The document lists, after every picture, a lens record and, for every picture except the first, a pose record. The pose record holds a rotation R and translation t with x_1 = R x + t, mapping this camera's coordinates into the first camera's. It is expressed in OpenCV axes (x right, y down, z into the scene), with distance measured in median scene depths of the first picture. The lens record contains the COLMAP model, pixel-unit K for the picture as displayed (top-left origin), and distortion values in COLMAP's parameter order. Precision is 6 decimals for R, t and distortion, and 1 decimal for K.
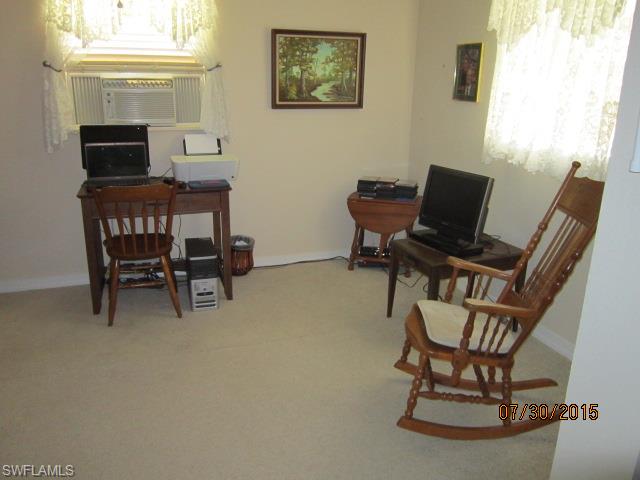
lens RADIAL K [[534.4, 0, 320.6], [0, 534.4, 240.6], [0, 0, 1]] dist [-0.026365, -0.009945]
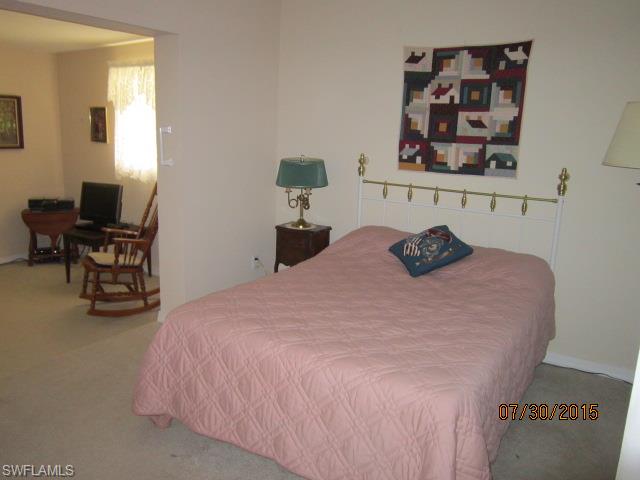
lens RADIAL K [[534.4, 0, 319.2], [0, 534.4, 238.1], [0, 0, 1]] dist [-0.026365, -0.009945]
pose [[0.801519, -0.114285, 0.586947, -0.143067], [0.157325, 0.987288, -0.022603, 0.136151], [-0.576902, 0.110459, 0.809310, -0.541599]]
